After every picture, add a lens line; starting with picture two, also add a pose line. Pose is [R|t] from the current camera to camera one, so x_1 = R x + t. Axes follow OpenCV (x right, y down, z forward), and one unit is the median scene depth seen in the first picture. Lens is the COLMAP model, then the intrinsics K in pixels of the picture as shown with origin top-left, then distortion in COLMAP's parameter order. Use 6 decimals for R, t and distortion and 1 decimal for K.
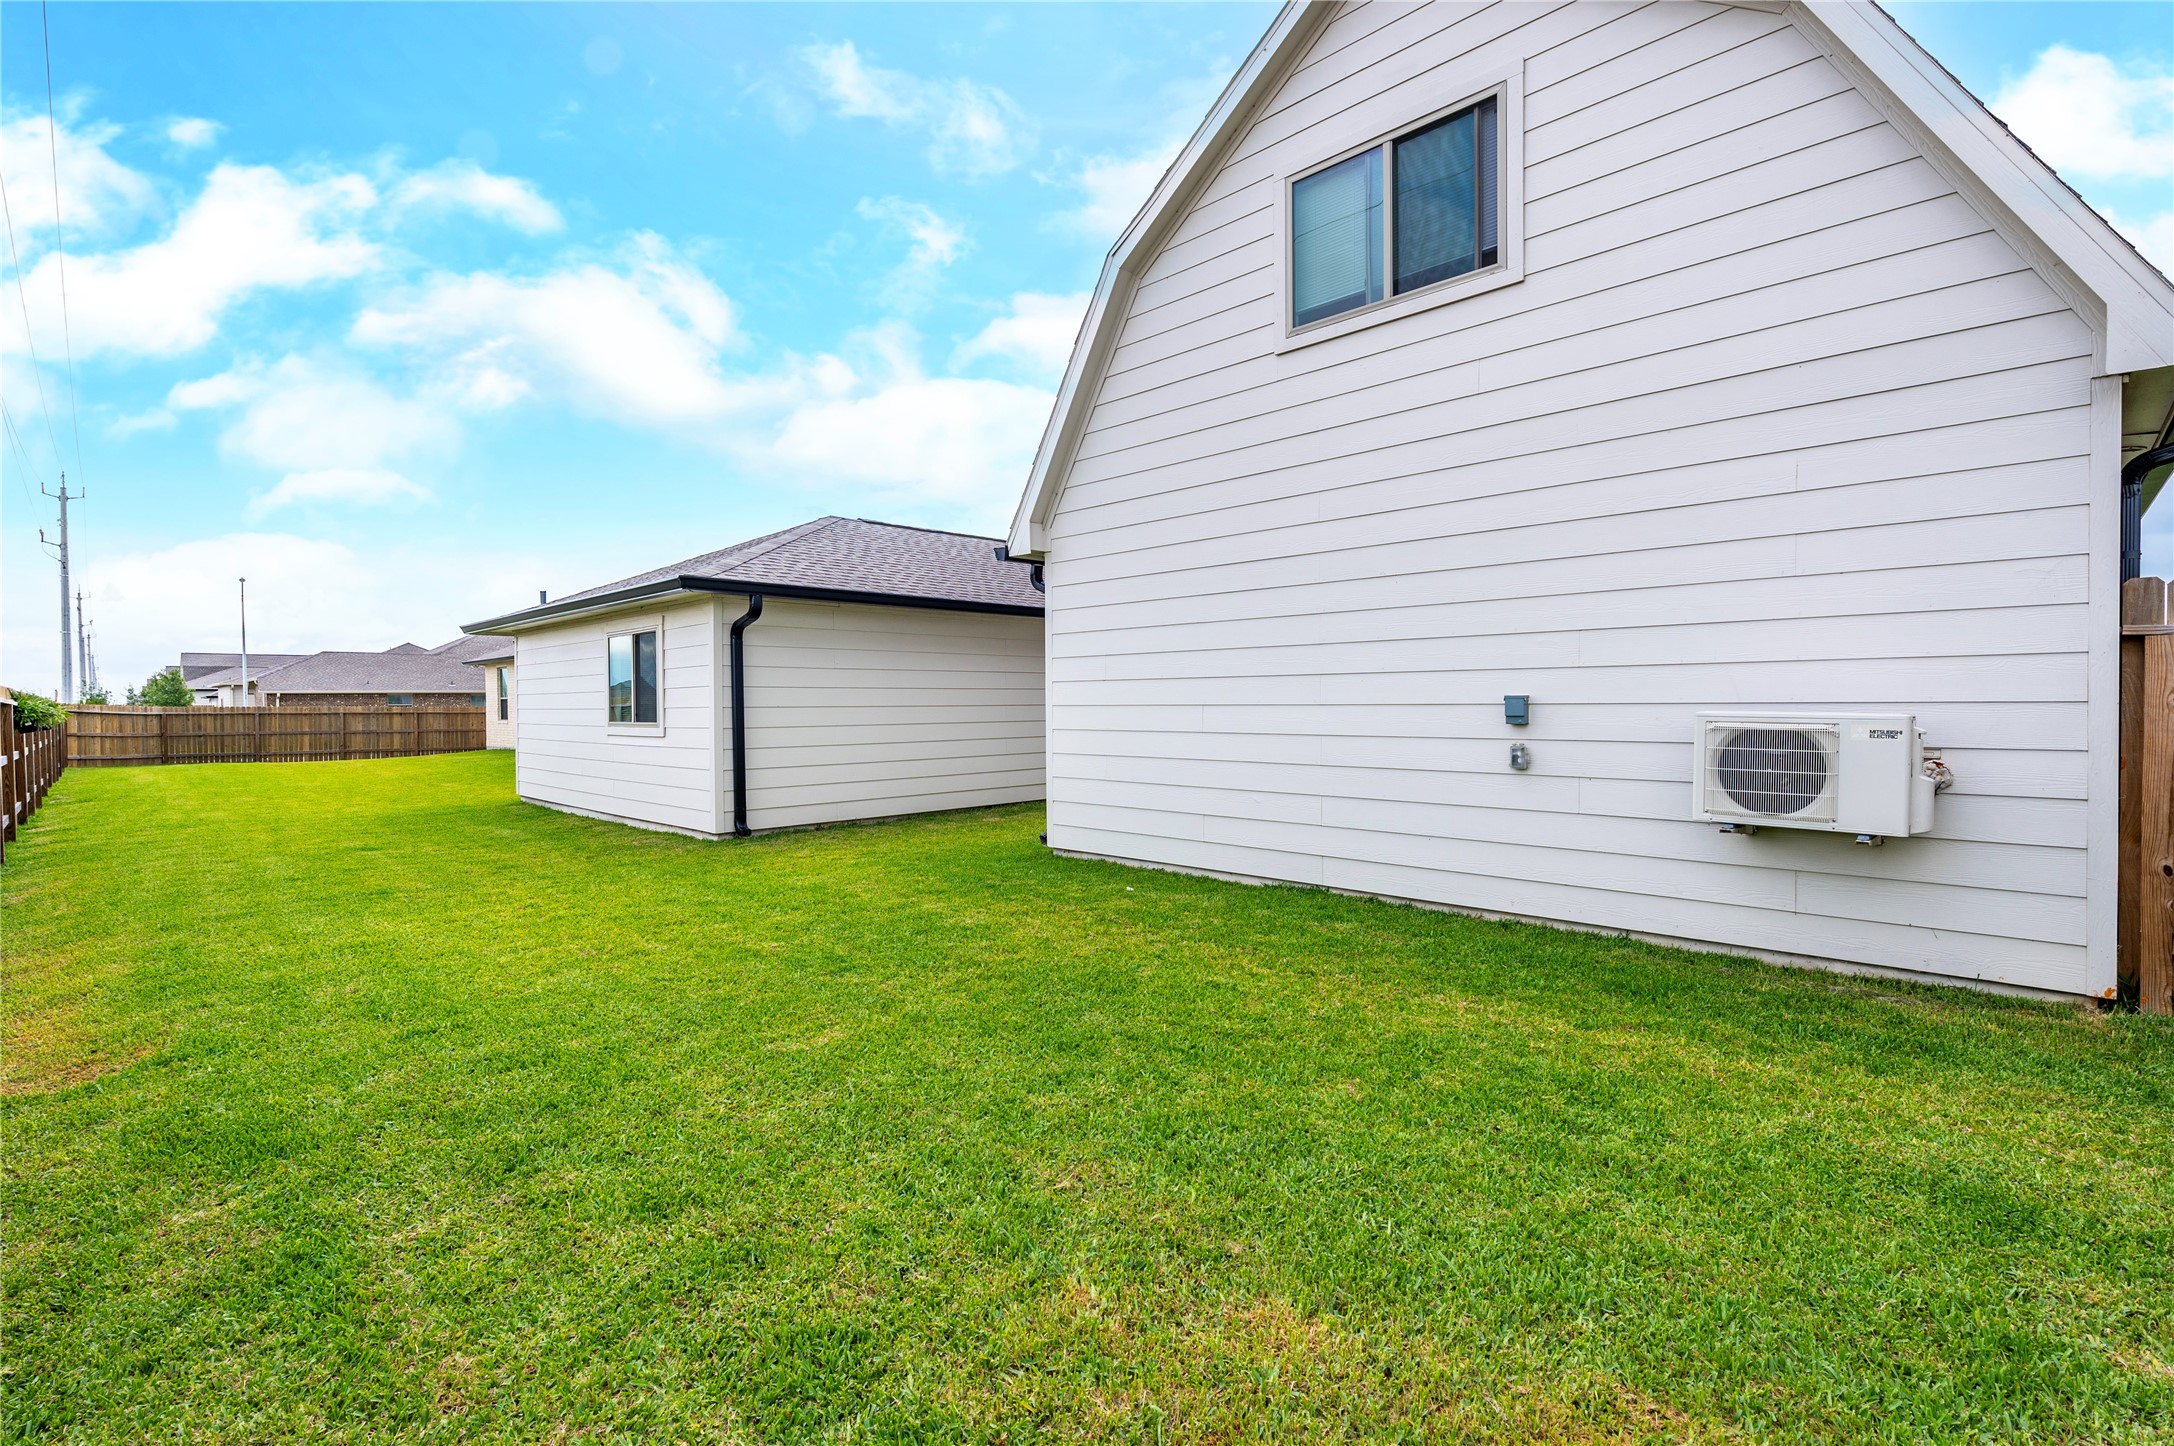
lens RADIAL K [[947.0, 0, 1066.4], [0, 947.0, 725.9], [0, 0, 1]] dist [-0.002871, -0.001746]
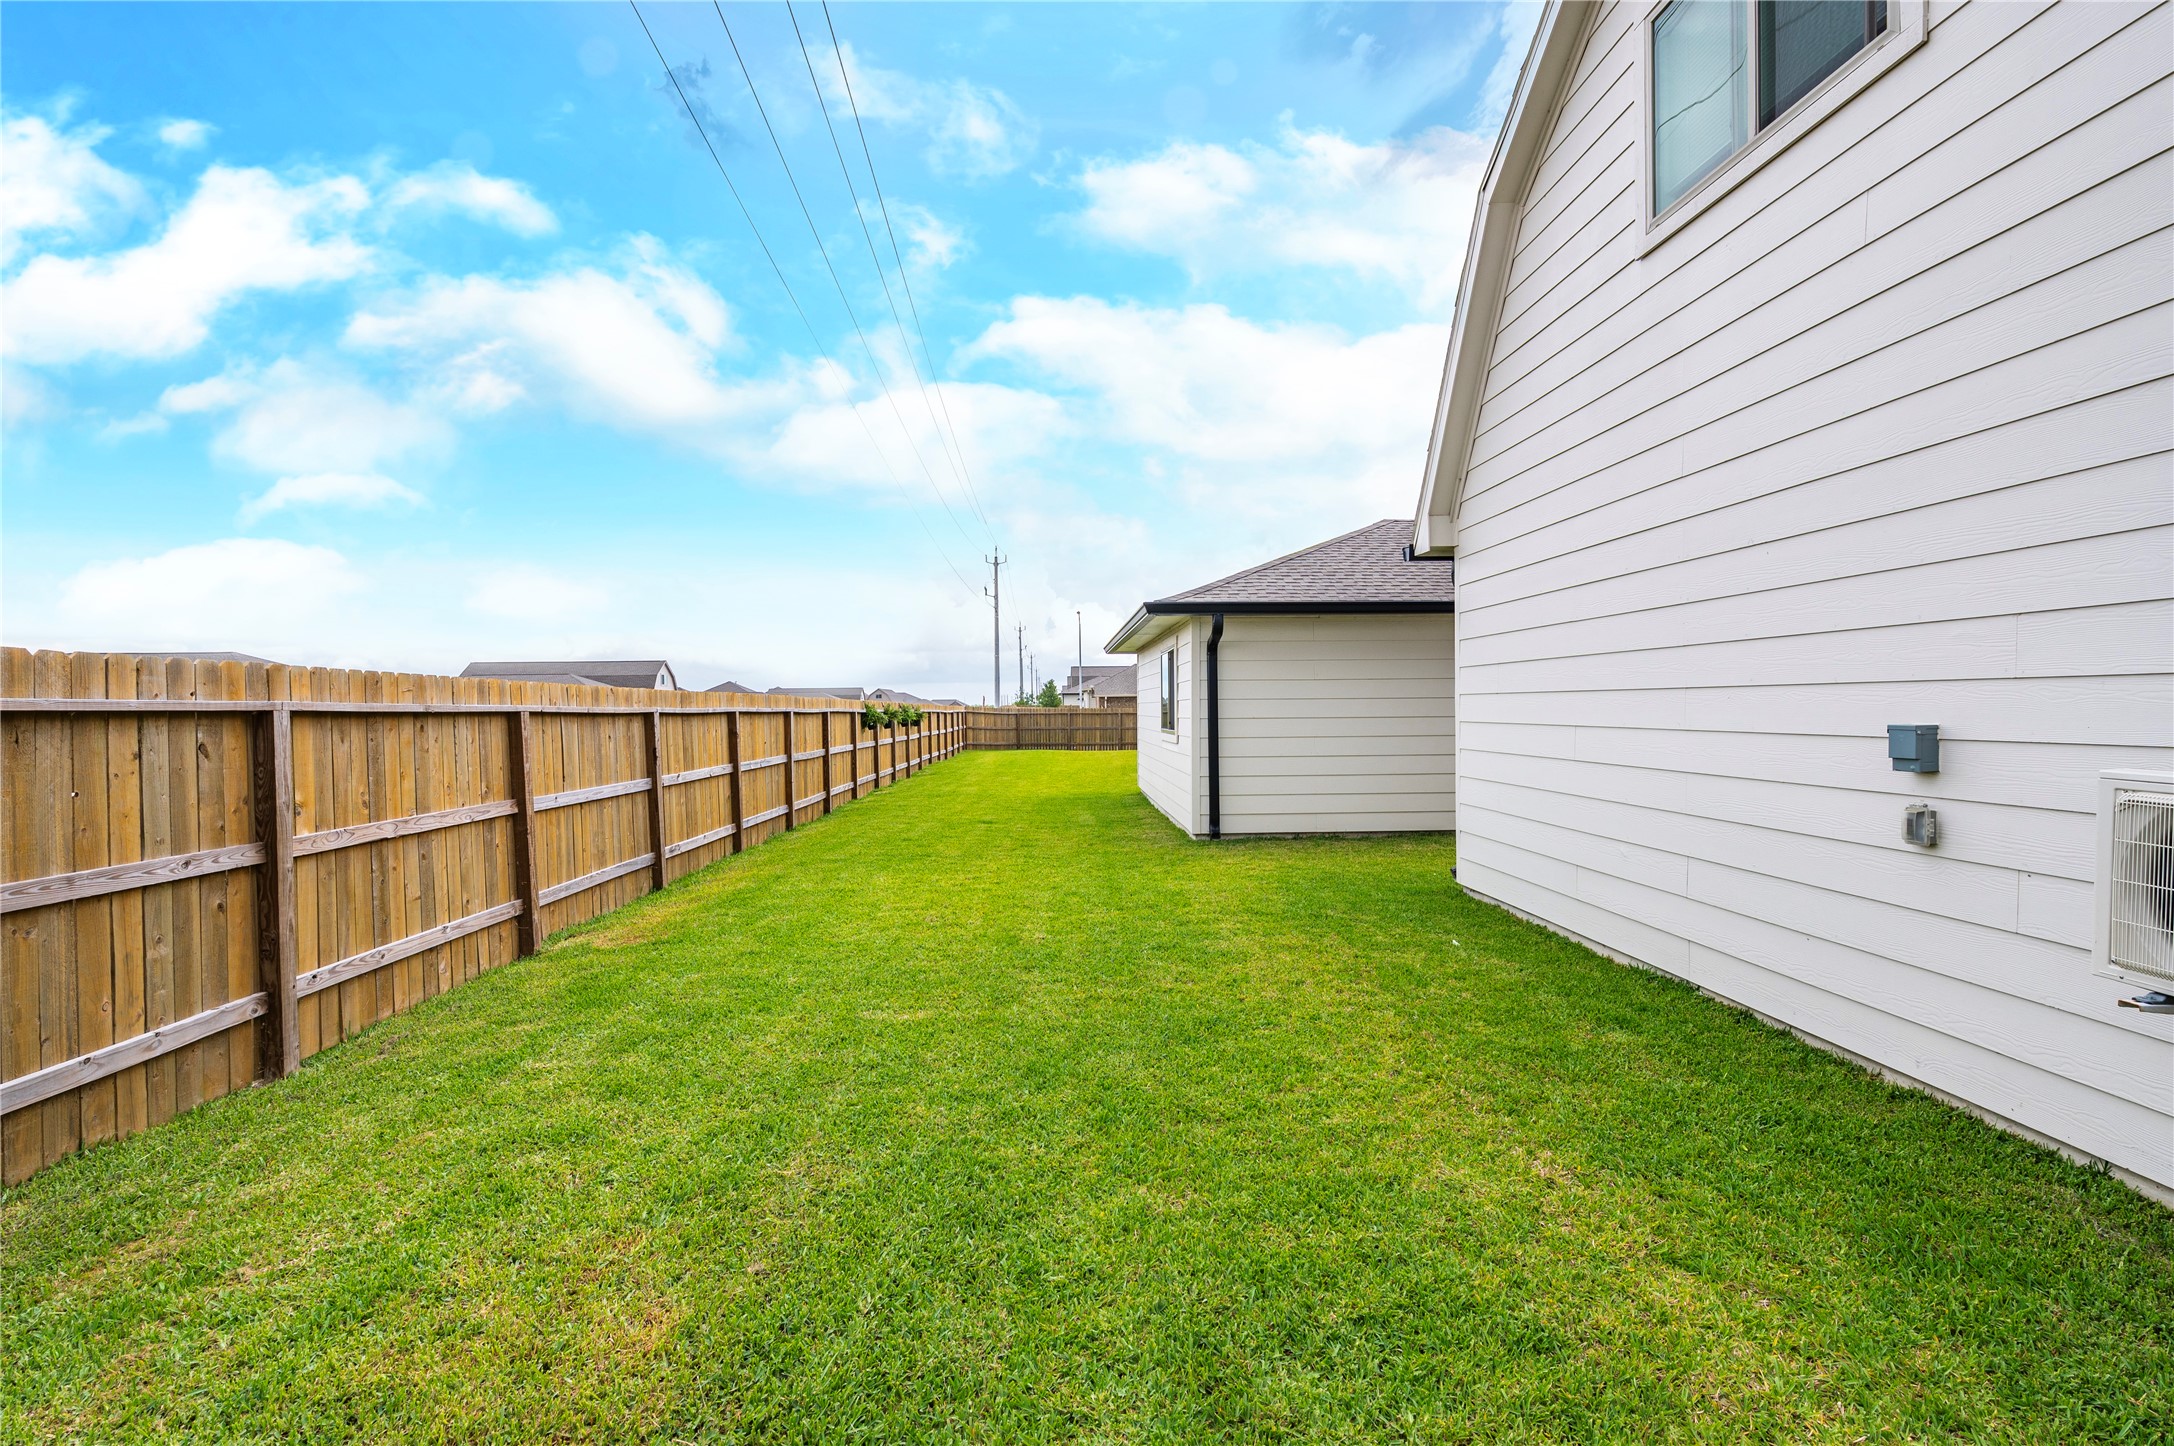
lens RADIAL K [[947.0, 0, 1082.7], [0, 947.0, 718.1], [0, 0, 1]] dist [-0.002871, -0.001746]
pose [[0.742909, 0.006881, -0.669357, 0.308973], [-0.012155, 0.999921, -0.003211, -0.017489], [0.669282, 0.010521, 0.742934, 0.120037]]
